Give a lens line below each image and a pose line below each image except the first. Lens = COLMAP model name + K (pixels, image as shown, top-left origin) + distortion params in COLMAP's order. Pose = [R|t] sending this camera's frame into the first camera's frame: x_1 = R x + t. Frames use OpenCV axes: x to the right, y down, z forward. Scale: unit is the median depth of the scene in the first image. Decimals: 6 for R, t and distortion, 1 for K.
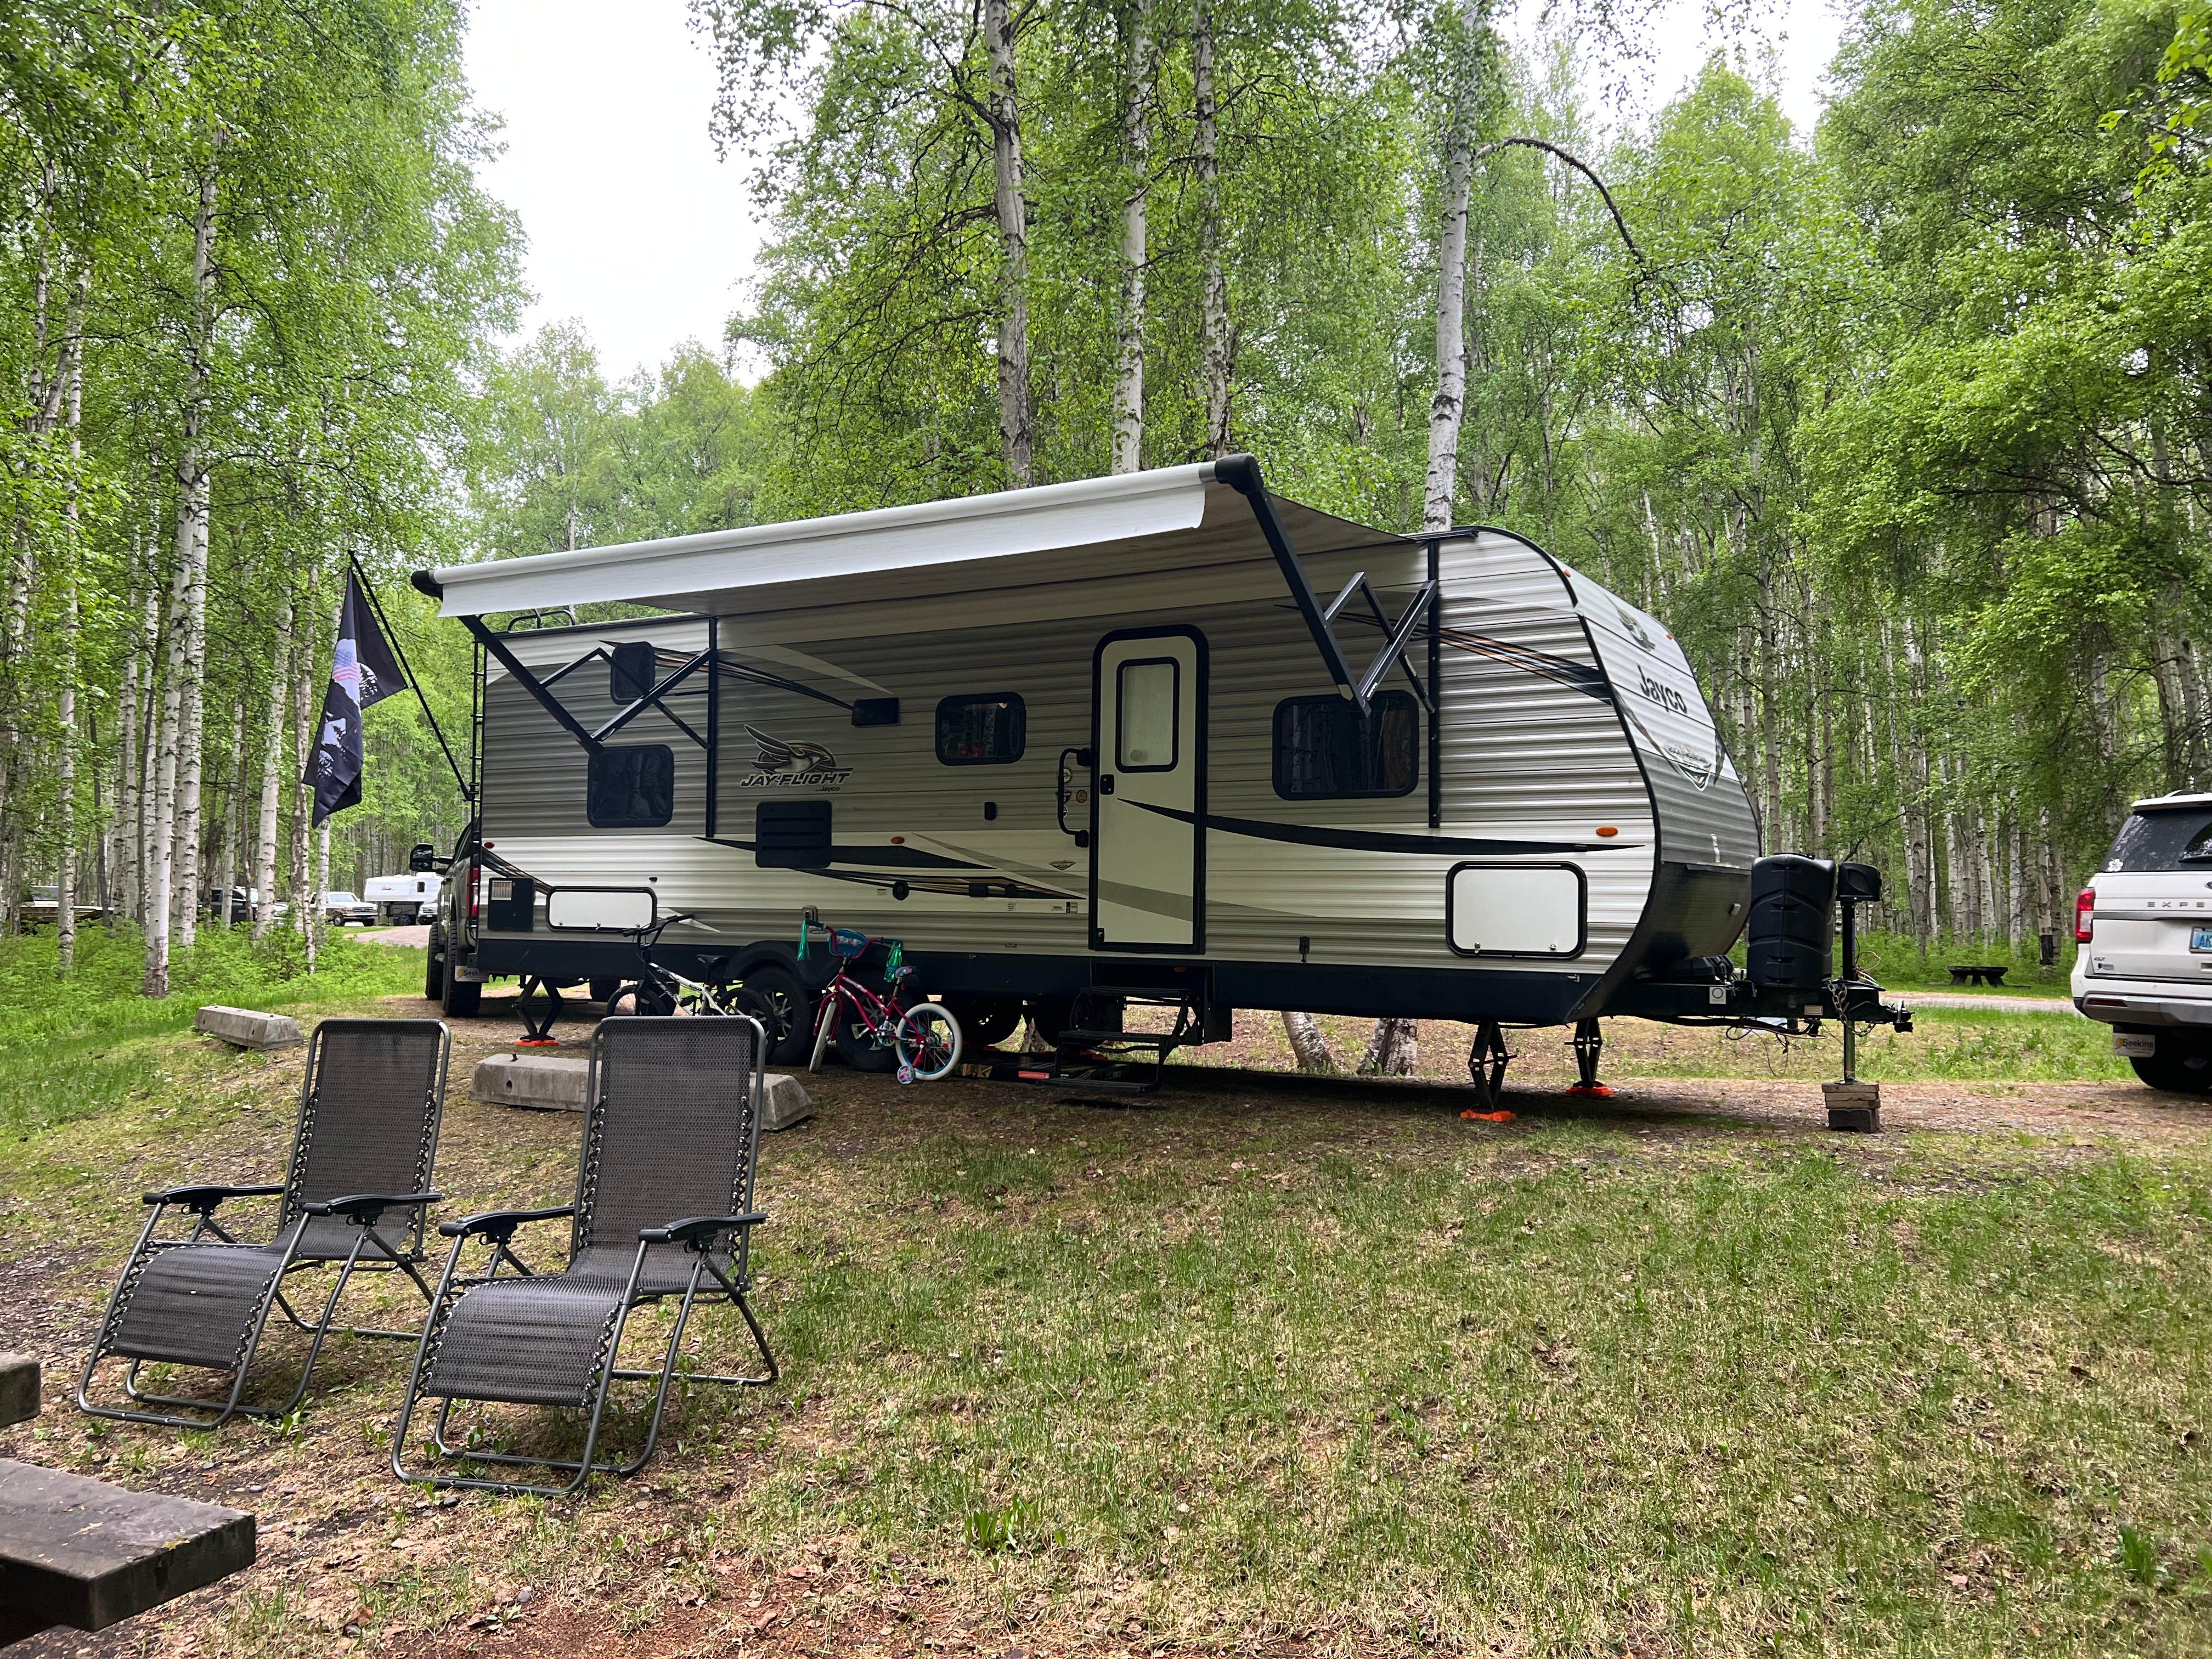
lens RADIAL K [[1612.1, 0, 1056.8], [0, 1612.1, 832.2], [0, 0, 1]] dist [0.152218, -0.000473]
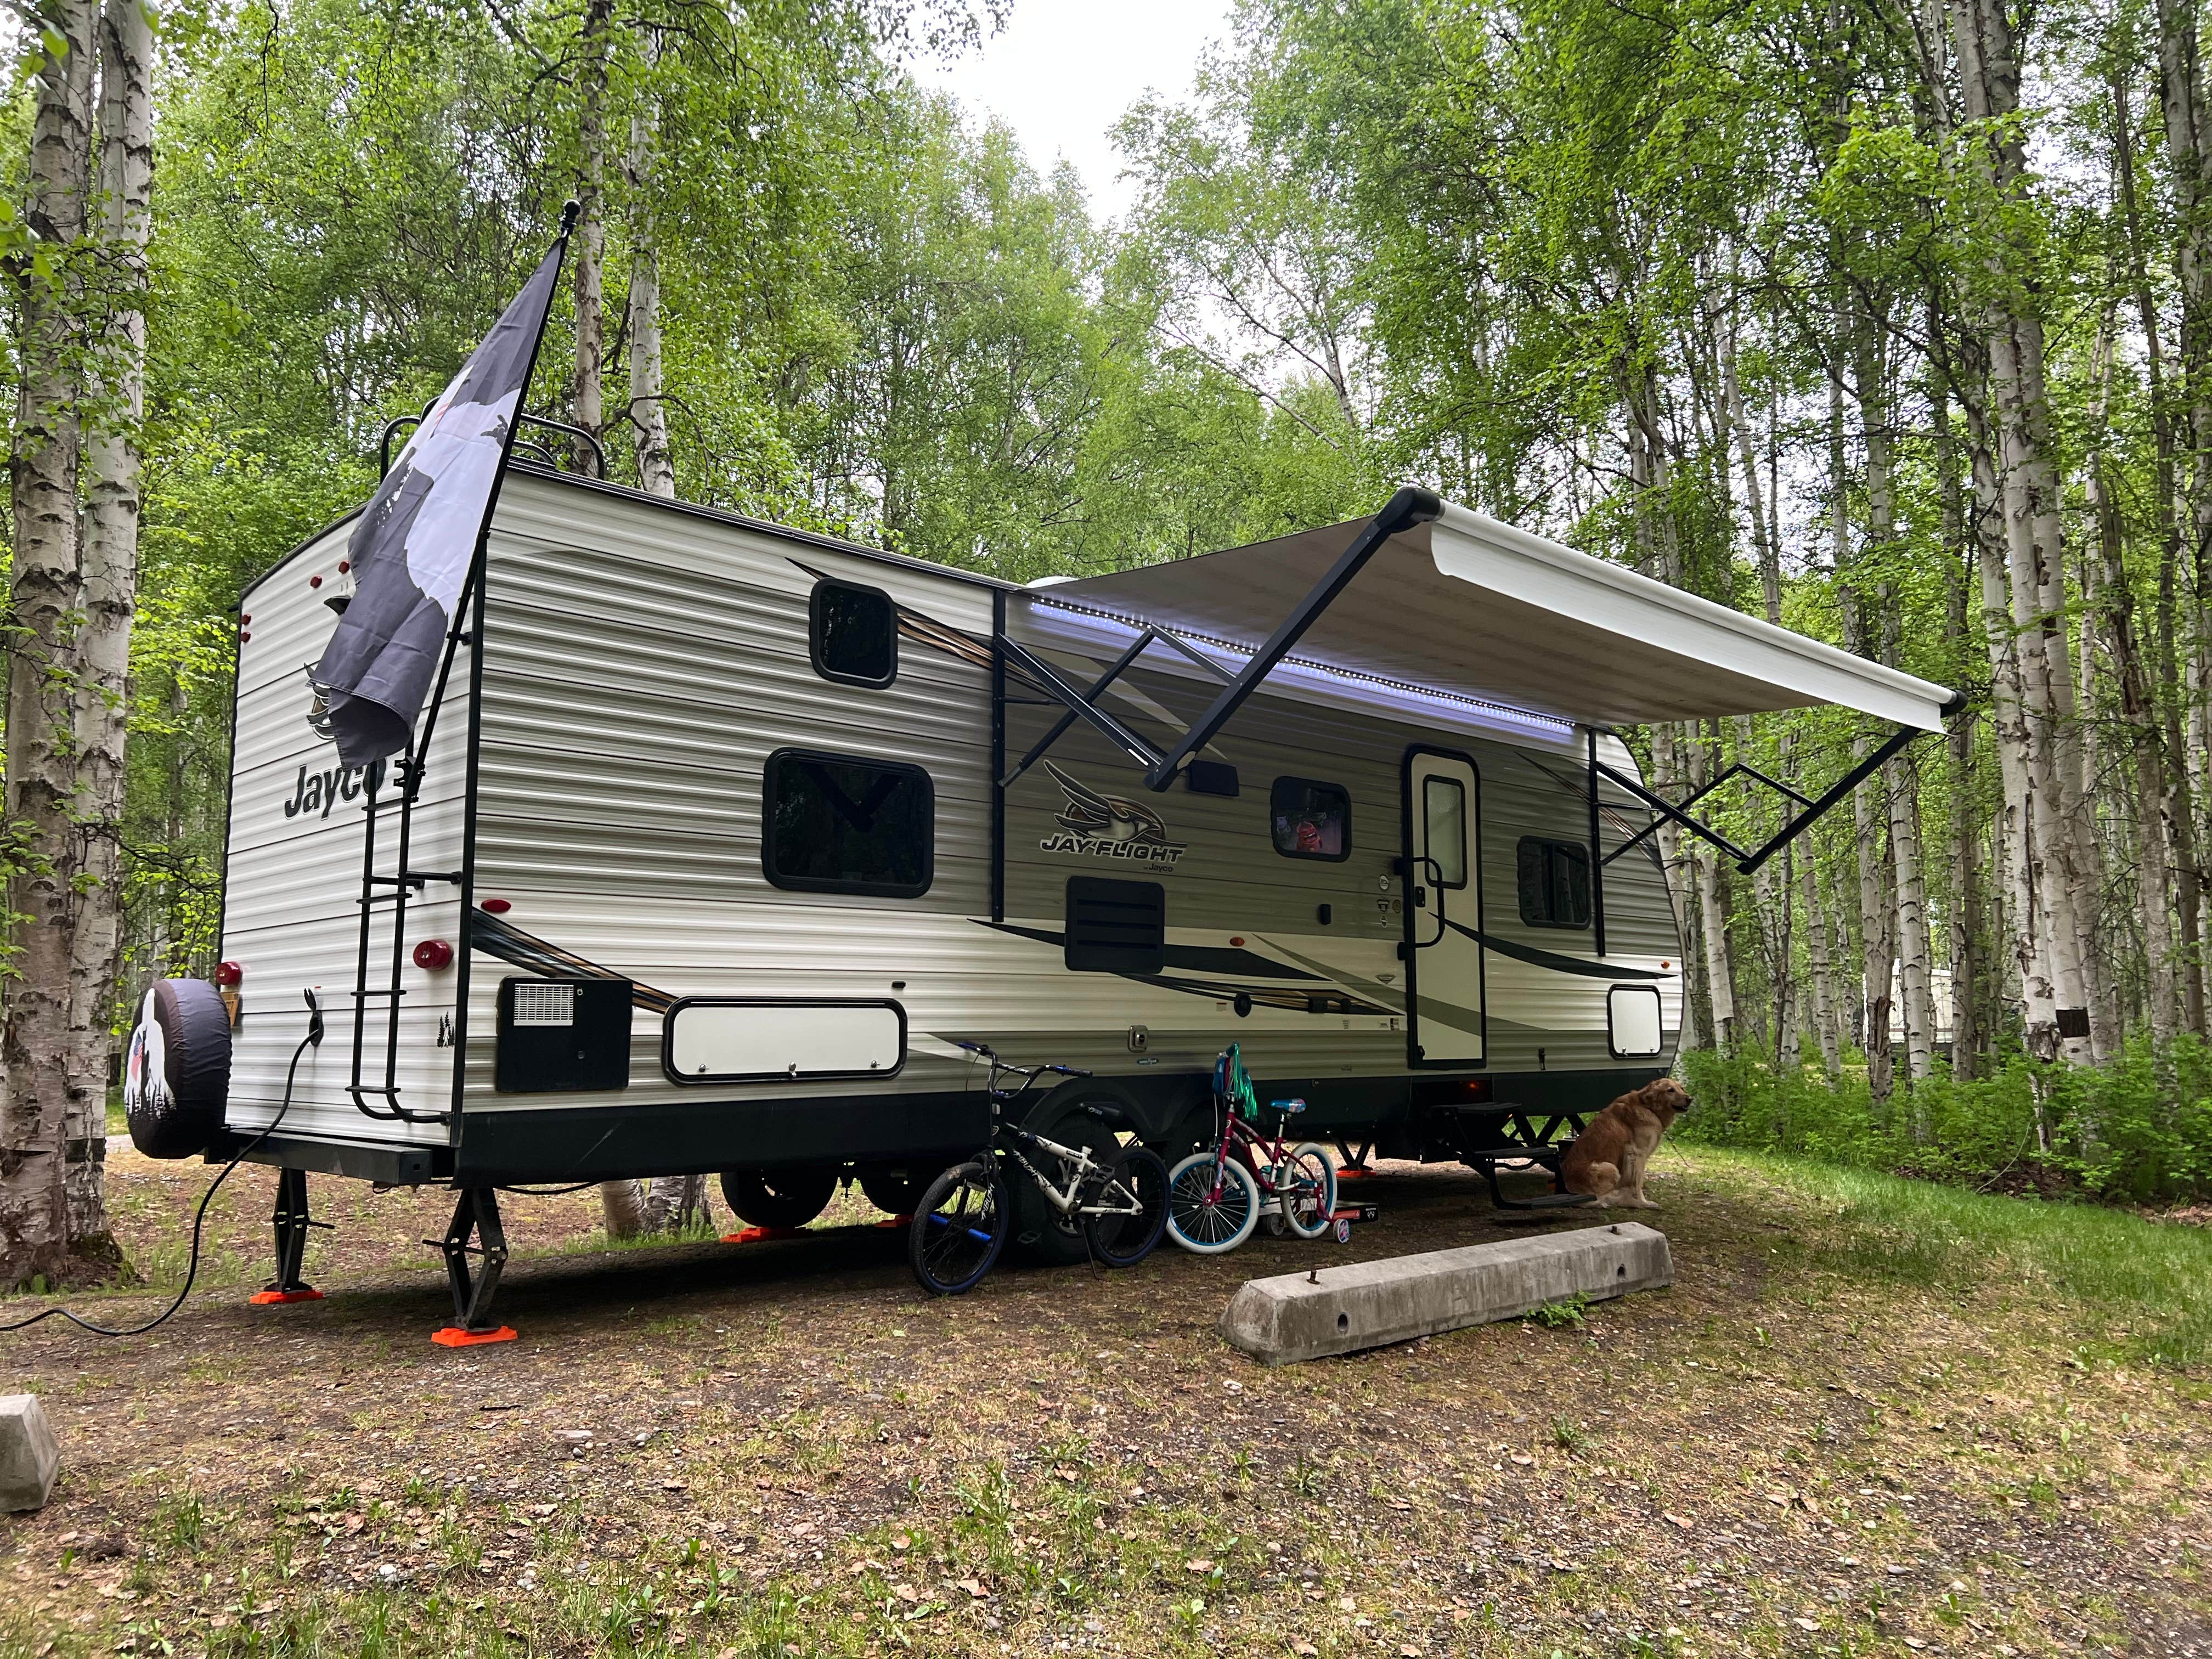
lens RADIAL K [[1612.1, 0, 1056.8], [0, 1612.1, 832.2], [0, 0, 1]] dist [0.152218, -0.000473]
pose [[0.259427, 0.105538, 0.959979, -0.879023], [-0.030477, 0.994411, -0.101087, 0.033939], [-0.965282, -0.003032, 0.261194, 0.856815]]
